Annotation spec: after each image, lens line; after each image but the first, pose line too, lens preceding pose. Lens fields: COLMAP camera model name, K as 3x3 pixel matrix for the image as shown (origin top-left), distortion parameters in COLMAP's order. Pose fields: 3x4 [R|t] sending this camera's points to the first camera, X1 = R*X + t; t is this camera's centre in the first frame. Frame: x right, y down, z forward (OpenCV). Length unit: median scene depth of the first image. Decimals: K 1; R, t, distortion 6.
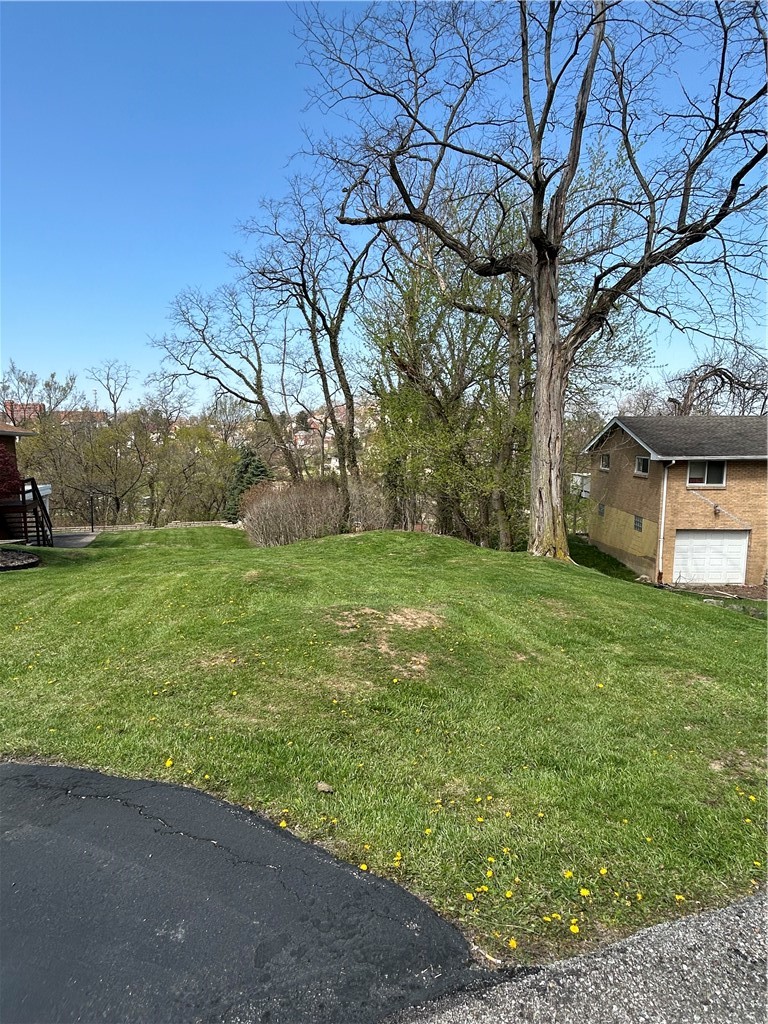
lens RADIAL K [[547.0, 0, 377.0], [0, 547.0, 518.1], [0, 0, 1]] dist [-0.001612, -0.000601]
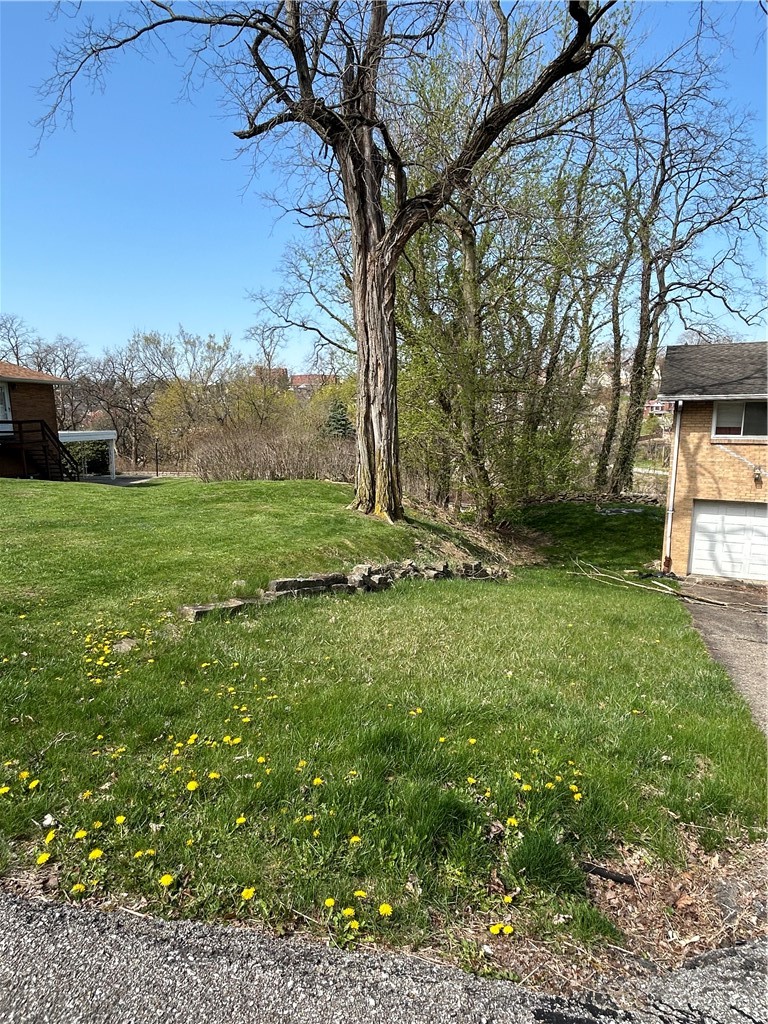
lens RADIAL K [[588.2, 0, 384.0], [0, 588.2, 512.0], [0, 0, 1]] dist [0.000237, -0.017812]
pose [[0.920821, 0.065514, -0.384442, 0.489827], [-0.049181, 0.997426, 0.052173, 0.017626], [0.386871, -0.029135, 0.921674, 0.142078]]
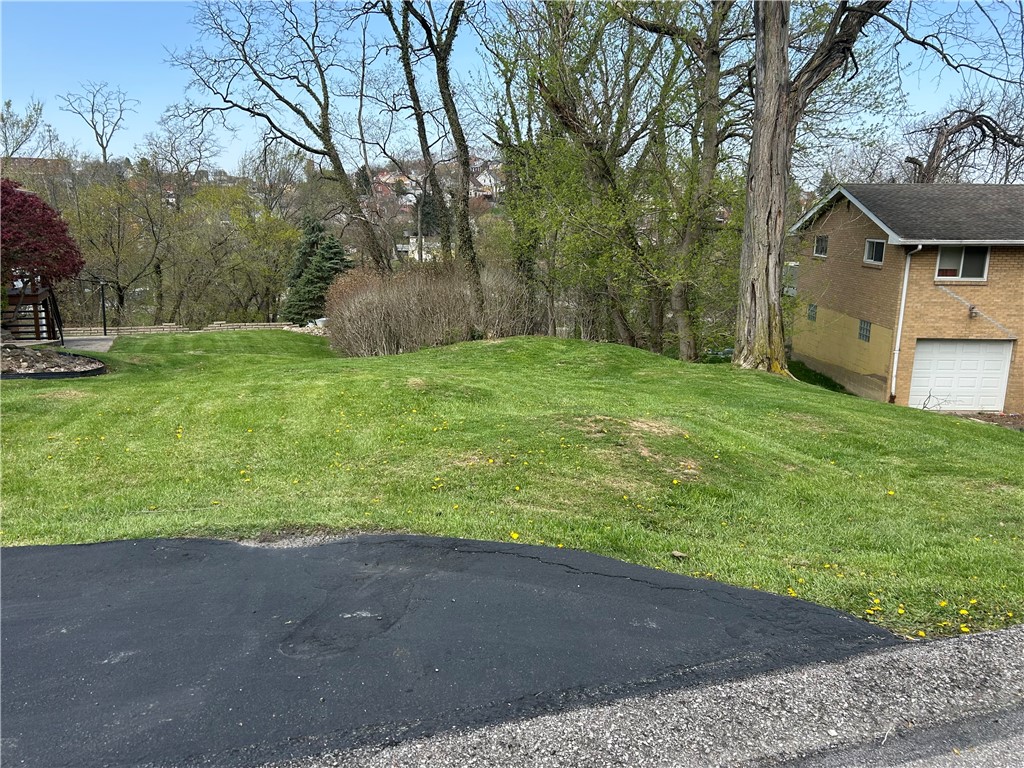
lens RADIAL K [[782.9, 0, 498.1], [0, 782.9, 387.6], [0, 0, 1]] dist [0.025919, -0.007502]
pose [[0.999248, 0.008663, 0.037800, -0.068655], [-0.011644, 0.996777, 0.079372, 0.009027], [-0.036991, -0.079753, 0.996128, -0.060596]]
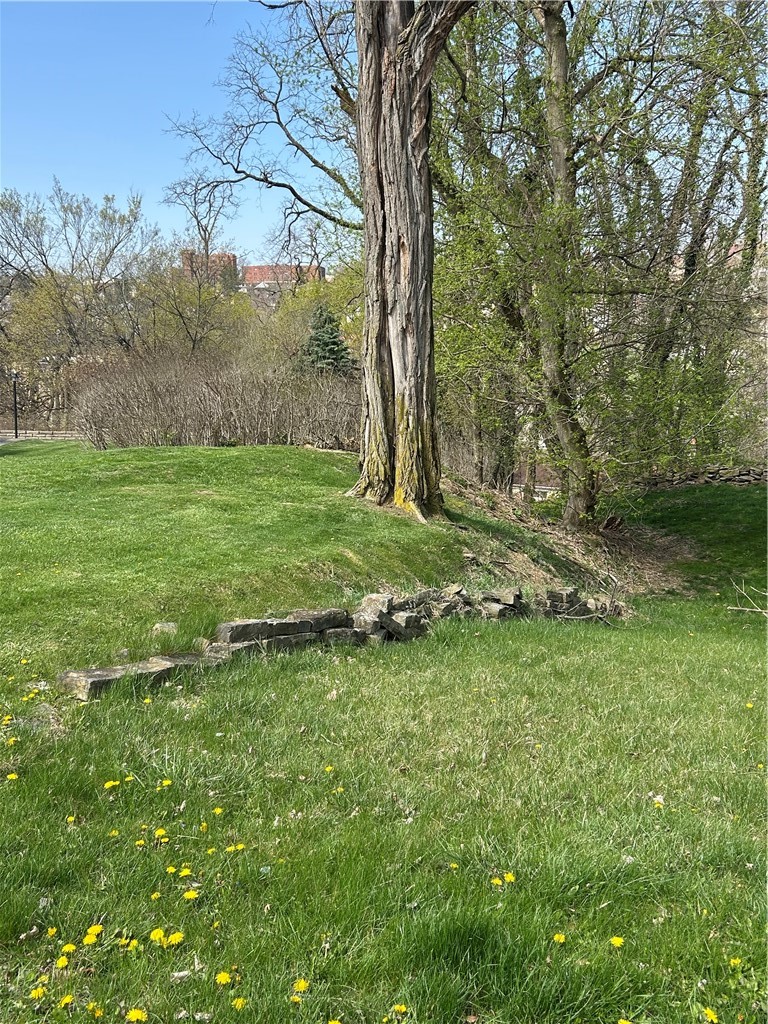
lens RADIAL K [[993.1, 0, 388.2], [0, 993.1, 513.3], [0, 0, 1]] dist [0.073098, -0.161199]
pose [[0.915883, 0.073746, -0.394615, 0.479323], [-0.051505, 0.996445, 0.066675, 0.017311], [0.398129, -0.040741, 0.916424, 0.151398]]
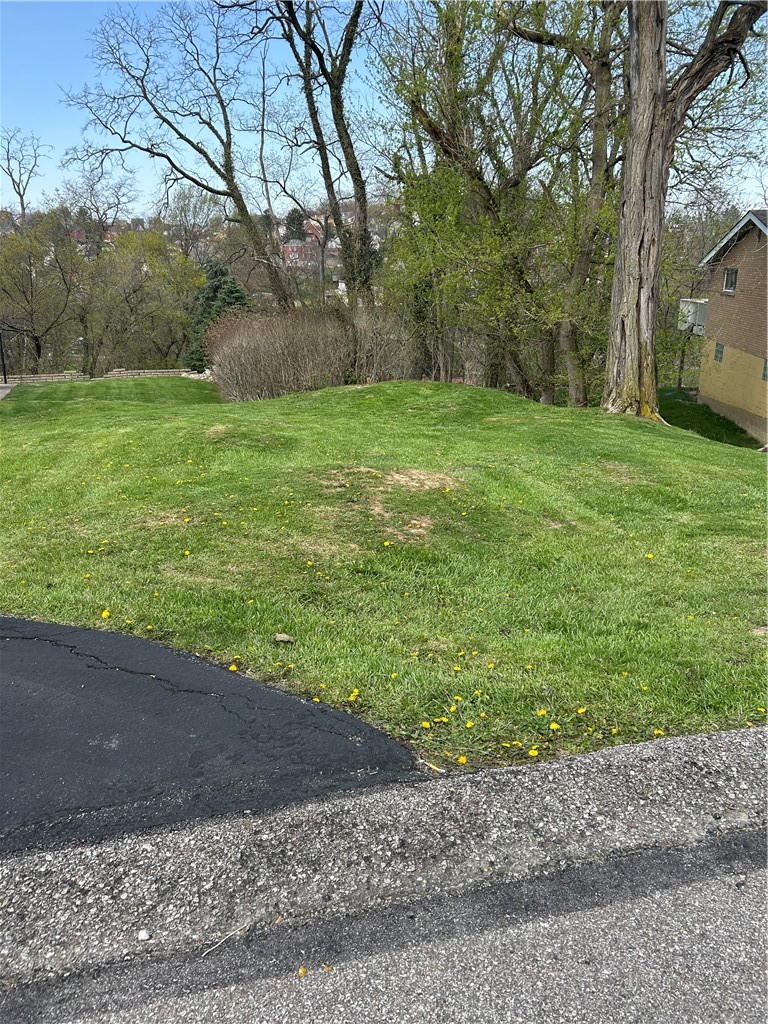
lens RADIAL K [[760.5, 0, 378.8], [0, 760.5, 511.0], [0, 0, 1]] dist [0.056809, -0.066685]
pose [[0.999420, 0.007806, -0.033148, 0.012851], [-0.001676, 0.983475, 0.181039, 0.010208], [0.034014, -0.180878, 0.982917, -0.020569]]
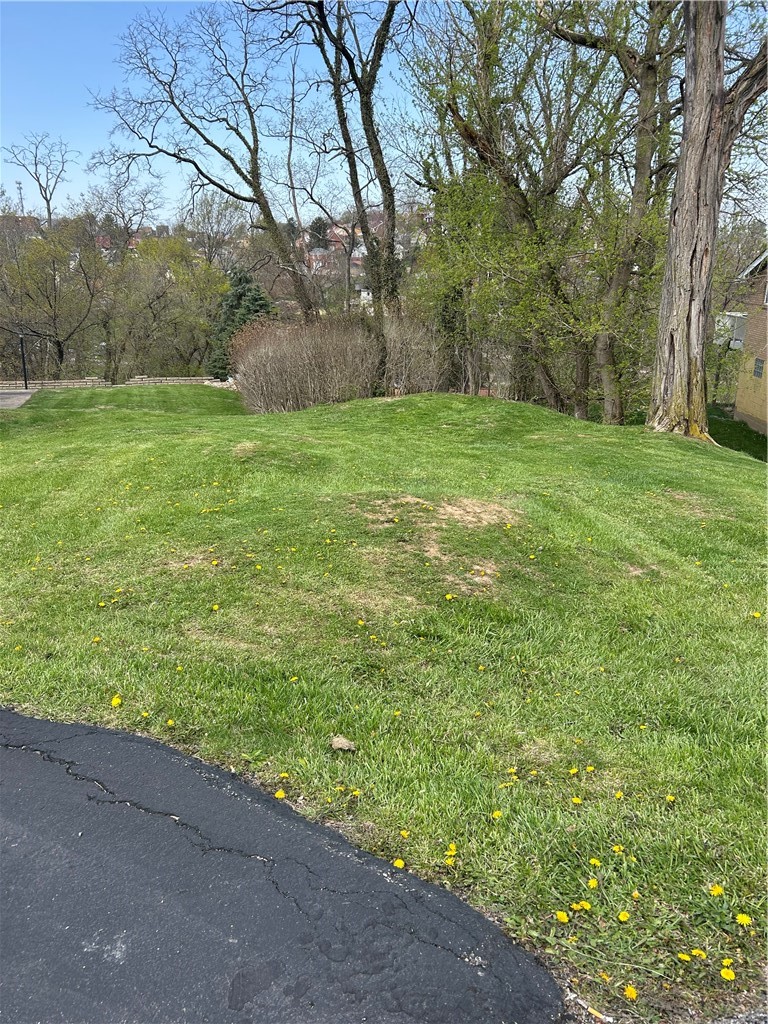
lens RADIAL K [[759.7, 0, 384.0], [0, 759.7, 512.0], [0, 0, 1]] dist [0.058722, -0.066967]
pose [[0.998478, 0.024539, -0.049394, -0.000791], [-0.015716, 0.985029, 0.171671, 0.006714], [0.052868, -0.170633, 0.983915, 0.017309]]
